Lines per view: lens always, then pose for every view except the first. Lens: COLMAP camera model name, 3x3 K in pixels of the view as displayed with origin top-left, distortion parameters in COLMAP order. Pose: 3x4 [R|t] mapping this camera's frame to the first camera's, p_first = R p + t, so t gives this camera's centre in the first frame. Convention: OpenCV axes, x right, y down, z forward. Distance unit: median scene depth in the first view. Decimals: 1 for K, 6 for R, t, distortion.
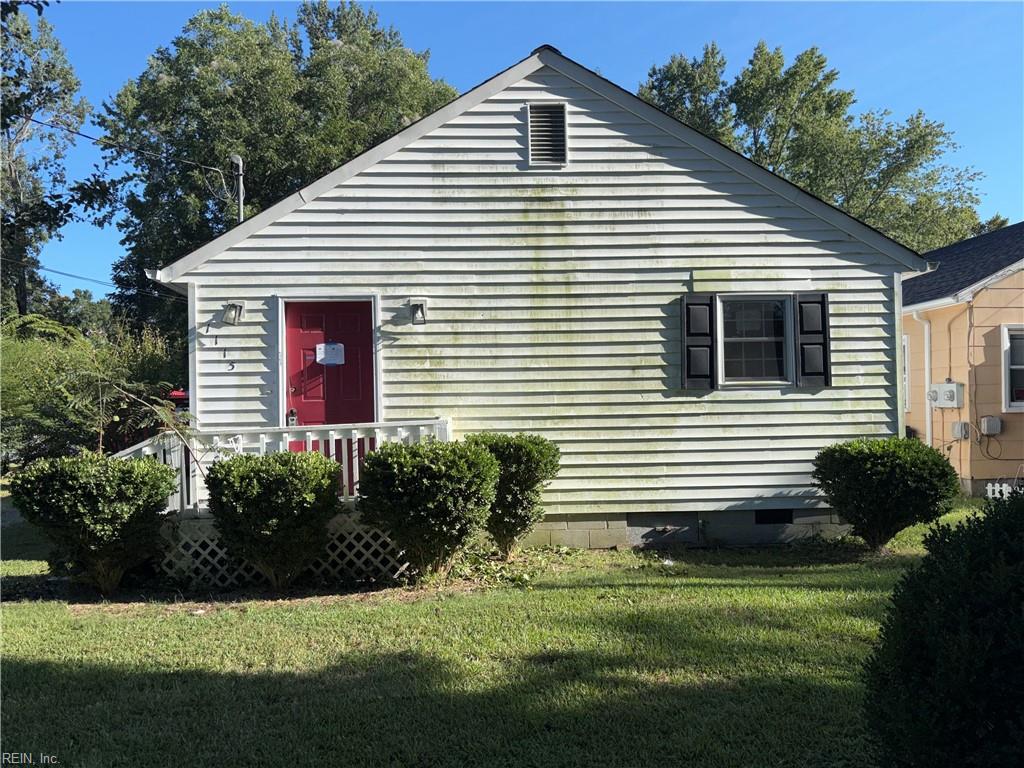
lens RADIAL K [[773.6, 0, 509.9], [0, 773.6, 386.2], [0, 0, 1]] dist [0.006926, 0.000510]
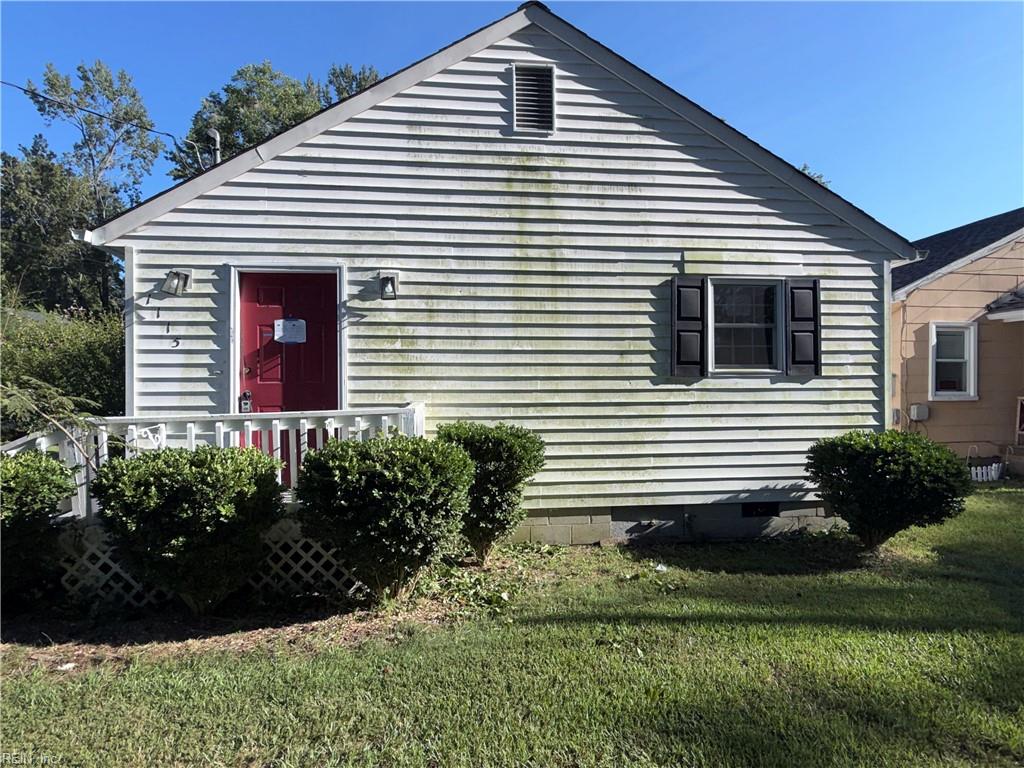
lens RADIAL K [[564.7, 0, 511.5], [0, 564.7, 397.7], [0, 0, 1]] dist [0.001507, -0.000052]
pose [[0.999202, 0.014198, 0.037320, 0.001798], [-0.015991, 0.998711, 0.048175, -0.000017], [-0.036588, -0.048733, 0.998141, 0.321231]]
